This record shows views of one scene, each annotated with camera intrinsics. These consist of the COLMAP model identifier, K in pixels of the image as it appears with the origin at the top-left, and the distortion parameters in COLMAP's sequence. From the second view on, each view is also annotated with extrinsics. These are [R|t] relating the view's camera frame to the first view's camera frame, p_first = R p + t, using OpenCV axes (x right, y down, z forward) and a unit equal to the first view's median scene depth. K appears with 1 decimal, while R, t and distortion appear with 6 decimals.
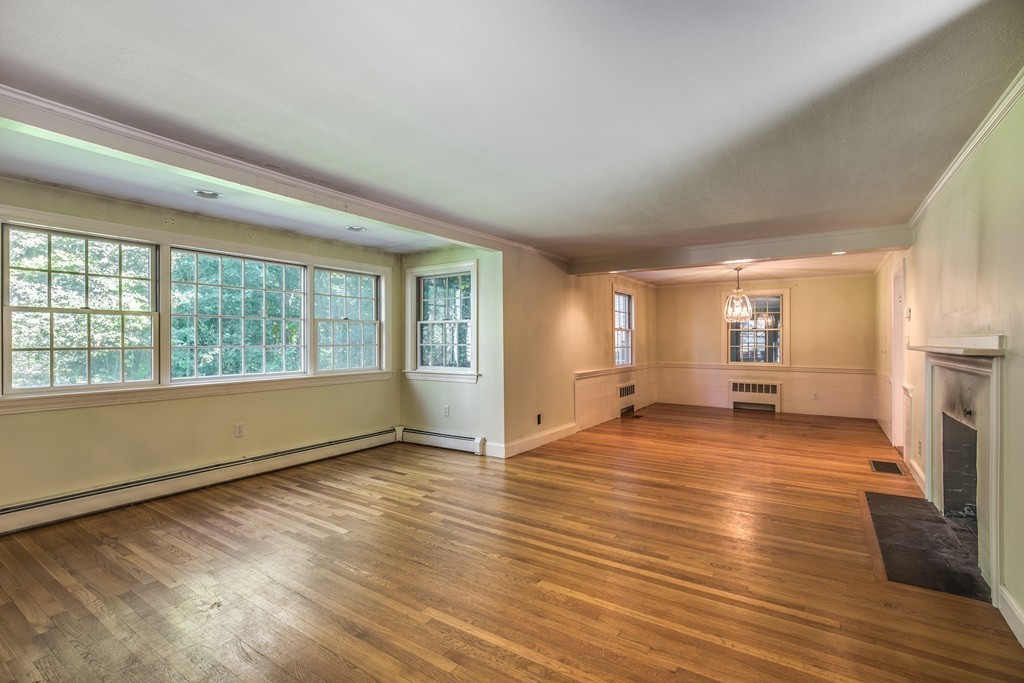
lens RADIAL K [[473.0, 0, 507.3], [0, 473.0, 341.7], [0, 0, 1]] dist [-0.003661, 0.000095]
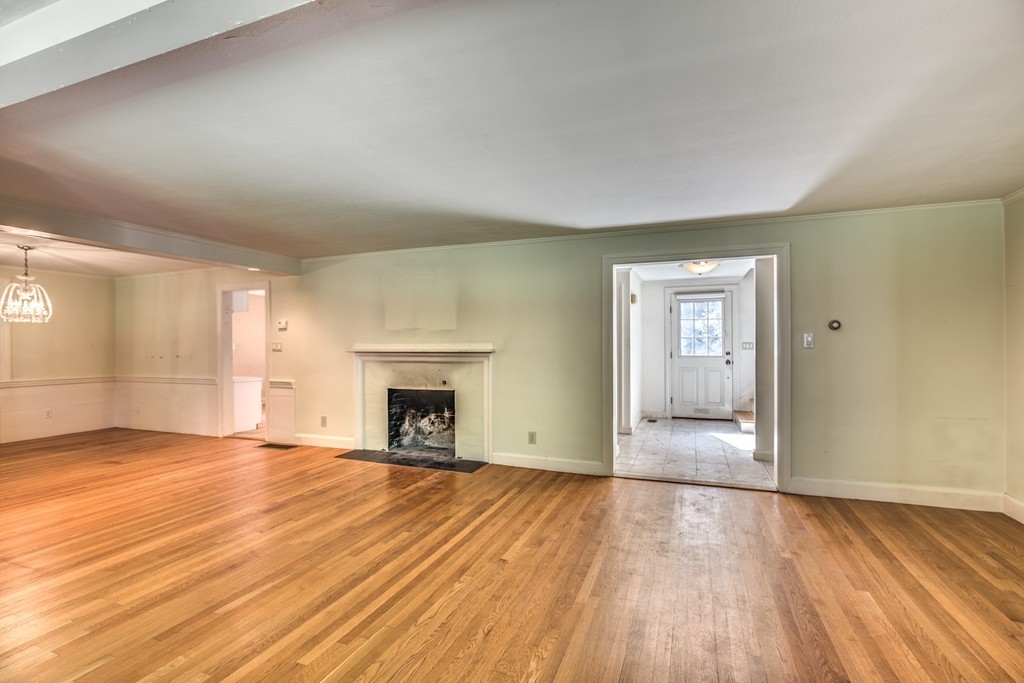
lens RADIAL K [[473.0, 0, 507.3], [0, 473.0, 341.7], [0, 0, 1]] dist [-0.003661, 0.000095]
pose [[-0.216458, 0.006015, 0.976273, -0.502422], [0.006625, 0.999967, -0.004692, -0.003778], [-0.976269, 0.005453, -0.216491, 0.595258]]
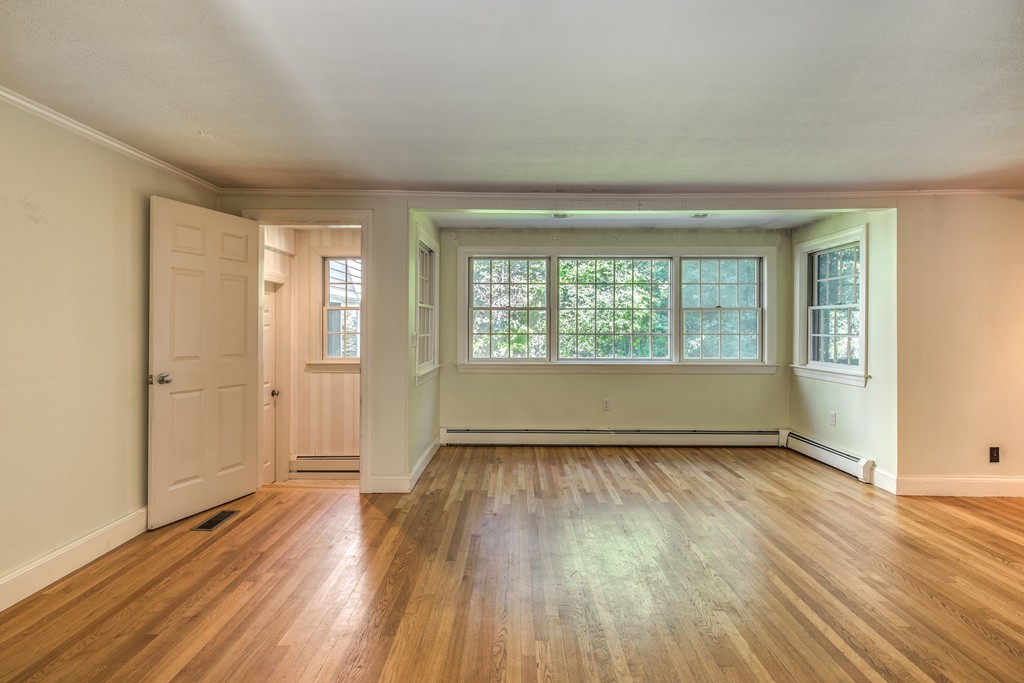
lens RADIAL K [[509.8, 0, 512.1], [0, 509.8, 330.4], [0, 0, 1]] dist [-0.000291, 0.000360]
pose [[0.555824, 0.009629, -0.831244, 0.303164], [-0.006458, 0.999953, 0.007265, -0.005445], [0.831275, 0.001330, 0.555860, 0.079034]]
